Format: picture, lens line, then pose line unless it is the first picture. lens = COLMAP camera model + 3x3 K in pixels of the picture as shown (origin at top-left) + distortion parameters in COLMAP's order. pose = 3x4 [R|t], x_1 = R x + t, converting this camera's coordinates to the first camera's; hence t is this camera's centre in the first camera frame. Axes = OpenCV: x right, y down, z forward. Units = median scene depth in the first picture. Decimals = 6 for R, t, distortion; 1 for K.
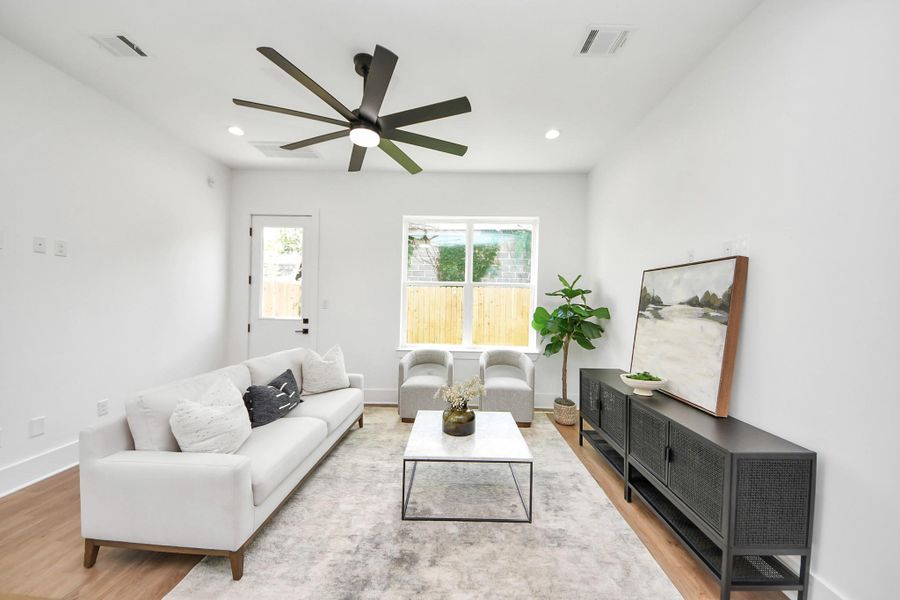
lens RADIAL K [[317.6, 0, 446.8], [0, 317.6, 302.1], [0, 0, 1]] dist [0.016210, -0.013926]
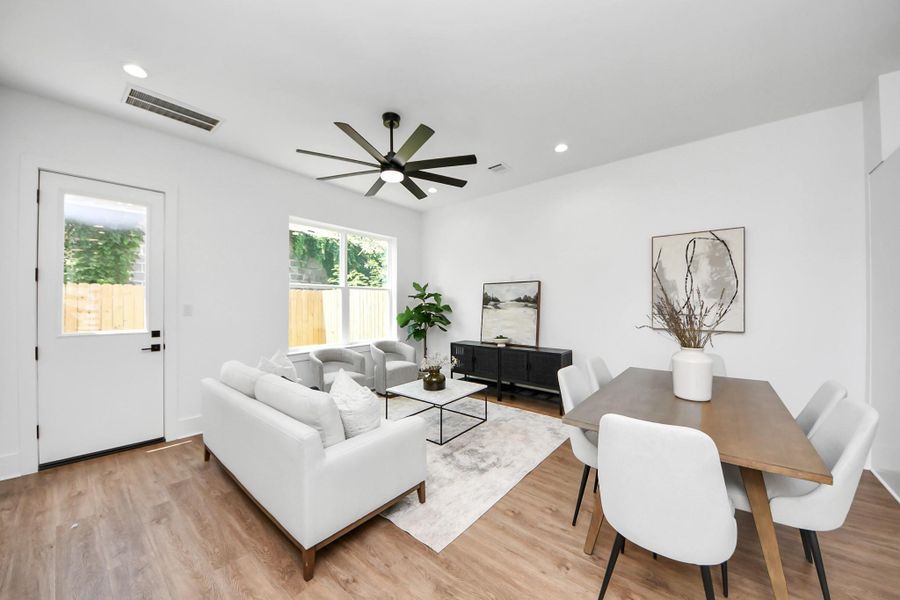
lens RADIAL K [[320.7, 0, 449.6], [0, 320.7, 302.9], [0, 0, 1]] dist [0.022996, -0.014467]
pose [[0.615725, -0.018316, 0.787749, -1.034283], [0.021149, 0.999754, 0.006715, -0.003865], [-0.787678, 0.012526, 0.615960, 0.016151]]
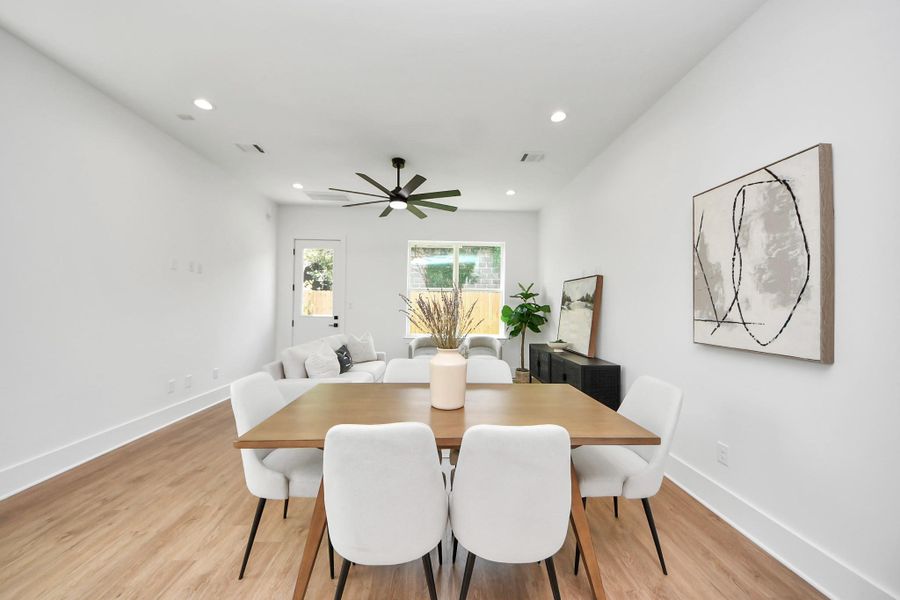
lens RADIAL K [[314.9, 0, 449.0], [0, 314.9, 302.0], [0, 0, 1]] dist [0.020703, -0.024222]
pose [[0.997624, -0.007203, 0.068521, -0.094680], [0.008403, 0.999816, -0.017247, 0.033761], [-0.068384, 0.017781, 0.997501, -0.624025]]
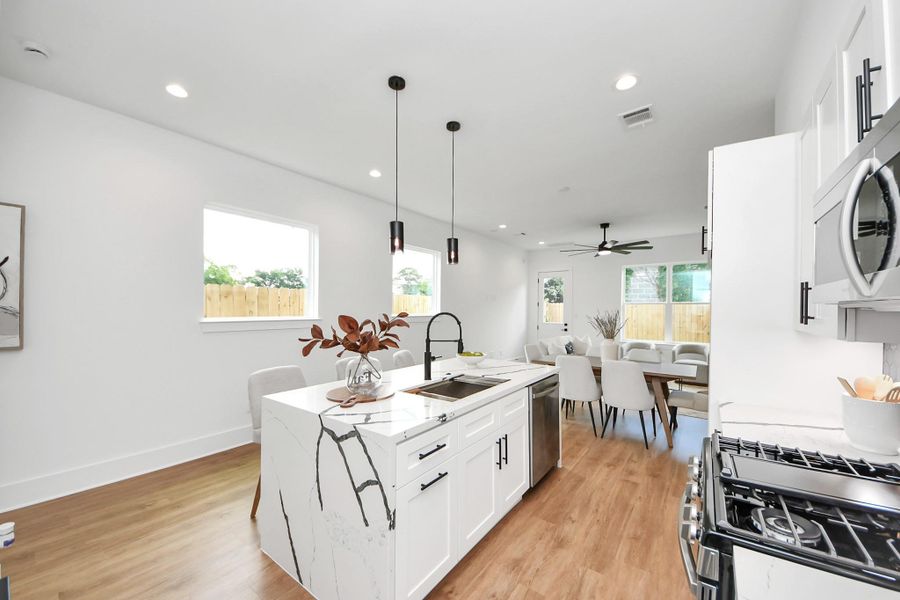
lens RADIAL K [[336.7, 0, 447.8], [0, 336.7, 309.3], [0, 0, 1]] dist [0.047359, -0.038238]
pose [[0.812116, -0.013029, -0.583350, 0.298598], [0.003306, 0.999837, -0.017729, 0.000729], [0.583486, 0.012469, 0.812027, -1.845384]]
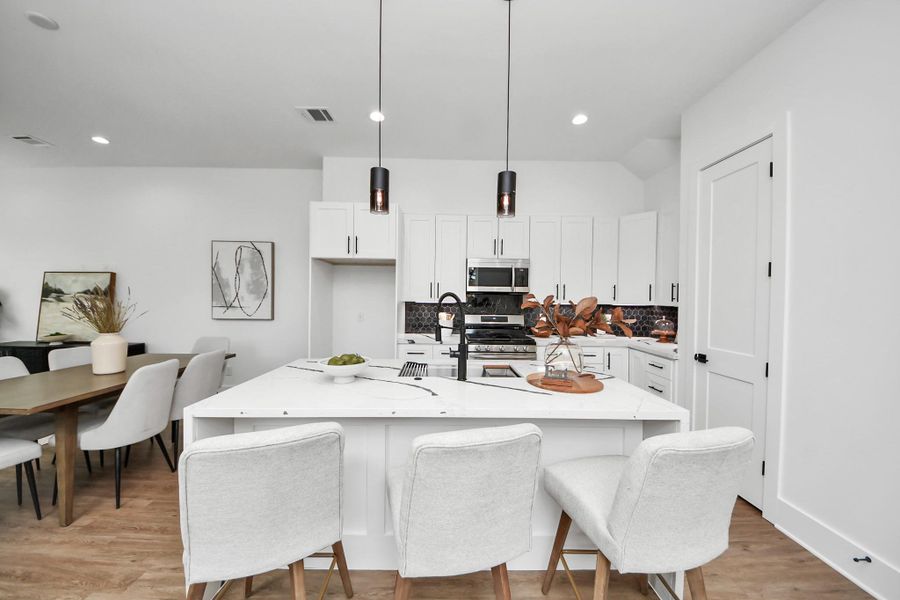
lens RADIAL K [[324.0, 0, 450.9], [0, 324.0, 303.0], [0, 0, 1]] dist [0.023562, -0.014604]
pose [[-0.029827, -0.036037, 0.998905, -1.085343], [-0.002955, 0.999349, 0.035965, -0.009388], [-0.999551, -0.001879, -0.029914, -0.985148]]
